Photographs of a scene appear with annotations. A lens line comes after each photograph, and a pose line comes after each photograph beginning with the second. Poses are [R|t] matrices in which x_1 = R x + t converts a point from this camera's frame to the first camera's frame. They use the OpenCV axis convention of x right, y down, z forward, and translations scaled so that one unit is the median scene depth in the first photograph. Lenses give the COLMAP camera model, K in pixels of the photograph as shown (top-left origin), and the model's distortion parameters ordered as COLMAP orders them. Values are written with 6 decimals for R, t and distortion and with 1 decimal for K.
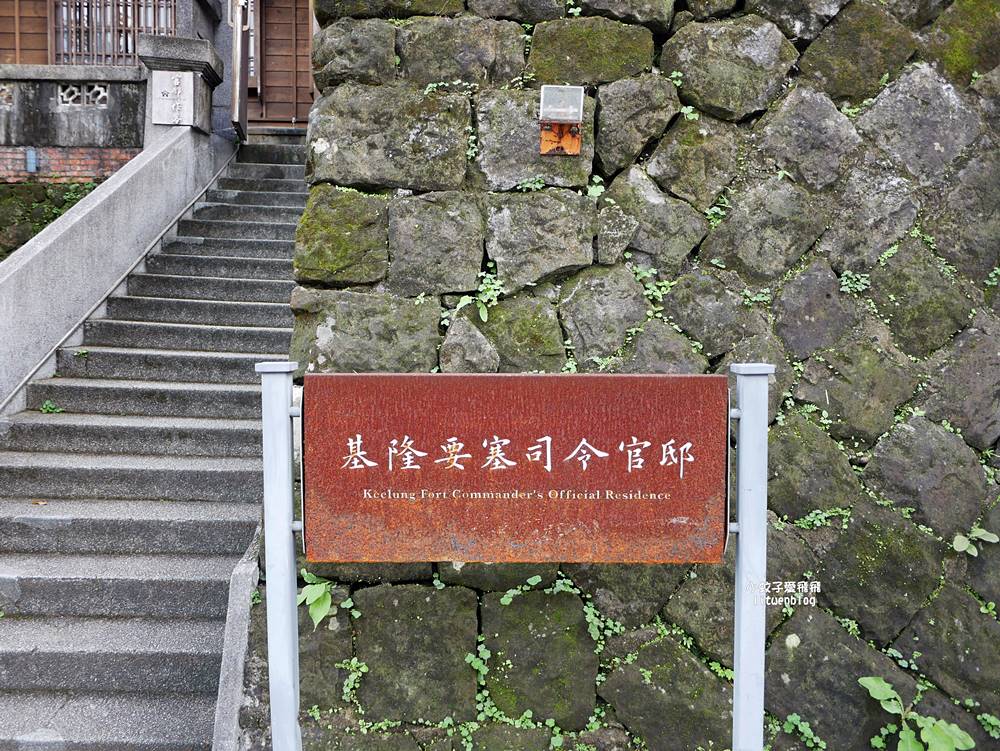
lens RADIAL K [[838.3, 0, 503.9], [0, 838.3, 371.2], [0, 0, 1]] dist [-0.037351, -0.002448]
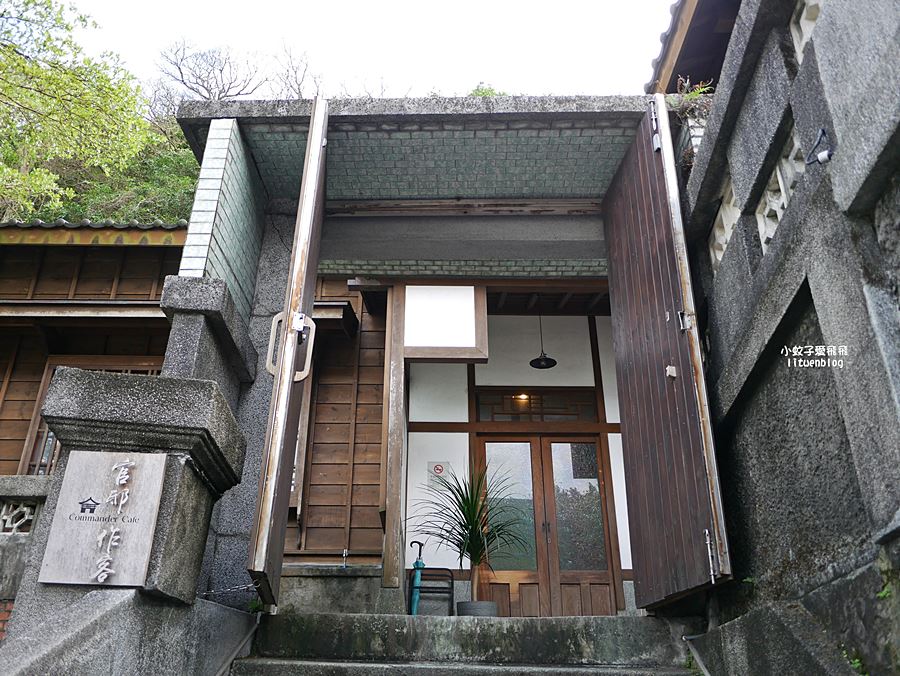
lens RADIAL K [[754.5, 0, 448.4], [0, 754.5, 336.6], [0, 0, 1]] dist [-0.037351, -0.002448]
pose [[0.997539, -0.040692, -0.057103, -0.181103], [0.004305, 0.848385, -0.529362, -0.180894], [0.069986, 0.527813, 0.846472, 0.565400]]
